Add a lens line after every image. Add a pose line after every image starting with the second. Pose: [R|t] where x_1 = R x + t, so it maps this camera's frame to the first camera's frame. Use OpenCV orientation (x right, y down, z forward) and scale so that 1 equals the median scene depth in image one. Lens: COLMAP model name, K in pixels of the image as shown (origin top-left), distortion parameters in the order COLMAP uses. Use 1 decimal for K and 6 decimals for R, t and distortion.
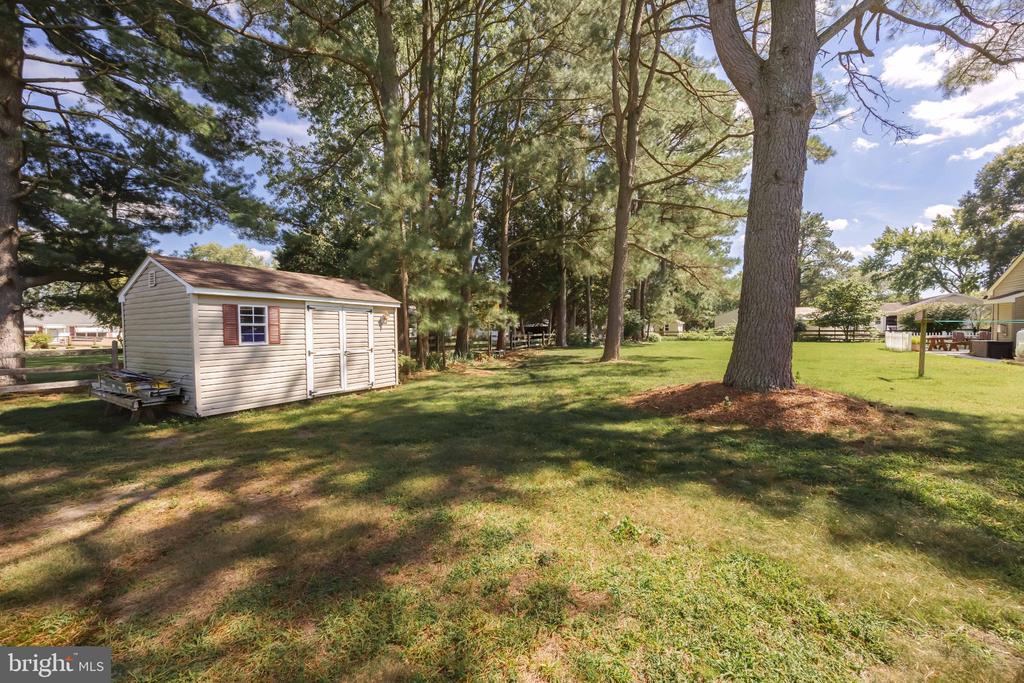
lens RADIAL K [[388.8, 0, 514.3], [0, 388.8, 338.1], [0, 0, 1]] dist [-0.001568, -0.000146]
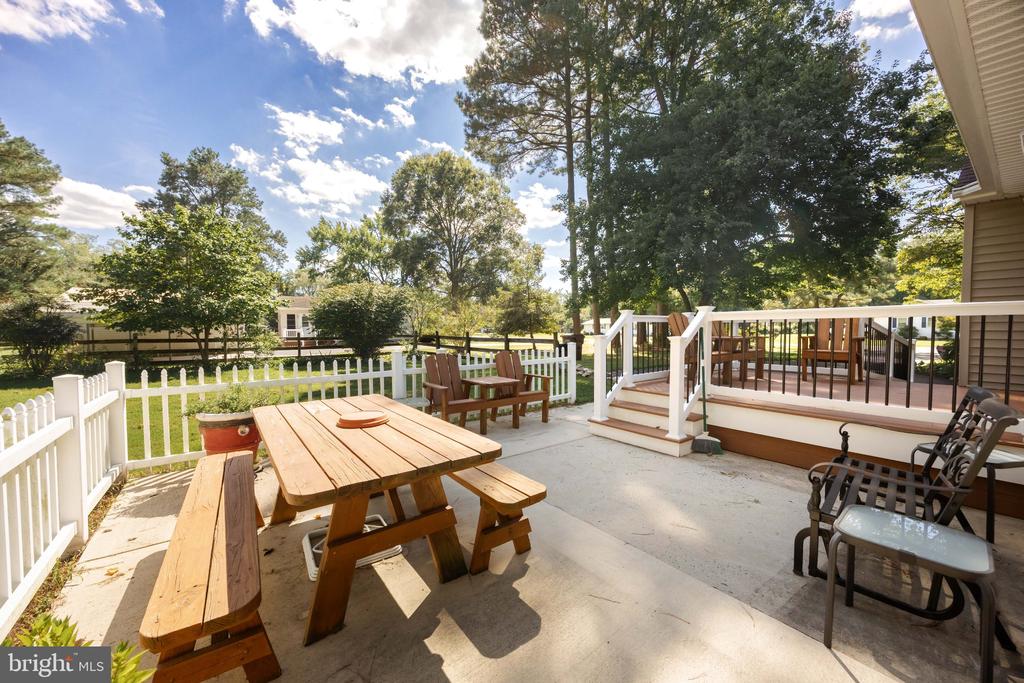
lens RADIAL K [[392.5, 0, 514.5], [0, 392.5, 344.0], [0, 0, 1]] dist [-0.001422, -0.000719]
pose [[0.374150, -0.027895, 0.926949, 1.429575], [0.023639, 0.999510, 0.020537, -0.036363], [-0.927067, 0.014228, 0.374626, 1.318351]]
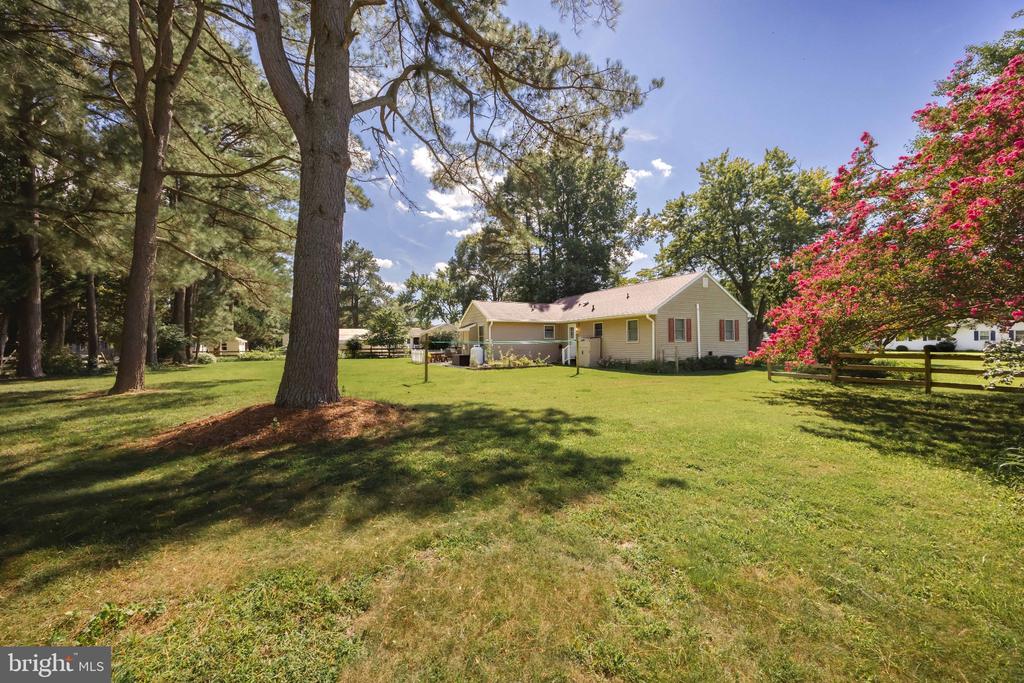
lens RADIAL K [[389.6, 0, 511.6], [0, 389.6, 342.5], [0, 0, 1]] dist [-0.001916, -0.000206]
pose [[0.534117, 0.006337, 0.845387, 0.011493], [0.024976, 0.999417, -0.023271, -0.000769], [-0.845042, 0.033544, 0.533647, -0.012235]]
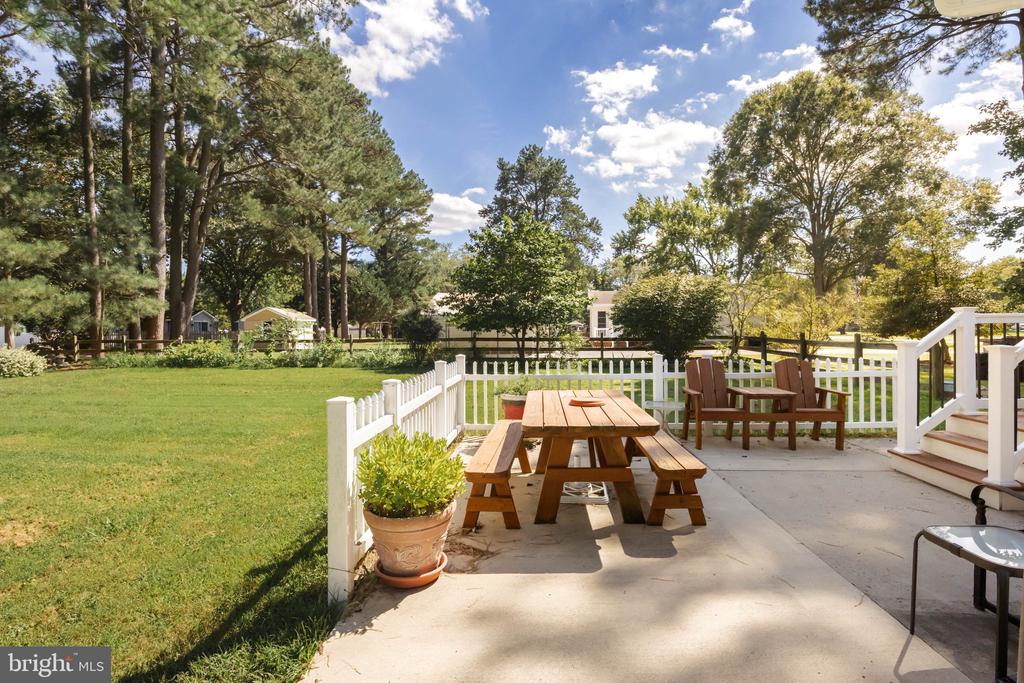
lens RADIAL K [[523.0, 0, 514.1], [0, 523.0, 327.8], [0, 0, 1]] dist [-0.000629, -0.000067]
pose [[0.882051, 0.004738, 0.471131, 1.382435], [0.009214, 0.999585, -0.027303, -0.037263], [-0.471065, 0.028424, 0.881641, 1.201018]]
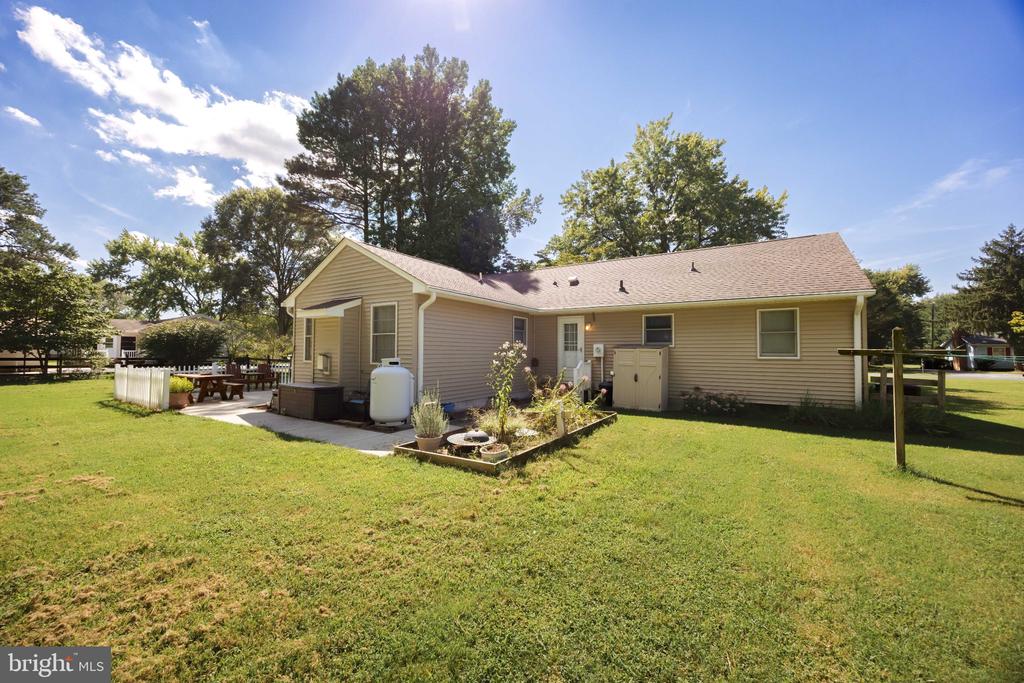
lens RADIAL K [[389.6, 0, 511.6], [0, 389.6, 342.5], [0, 0, 1]] dist [-0.001916, -0.000206]
pose [[0.021286, 0.034938, 0.999163, 0.779010], [0.013342, 0.999290, -0.035227, -0.033449], [-0.999684, 0.014081, 0.020804, 0.801997]]
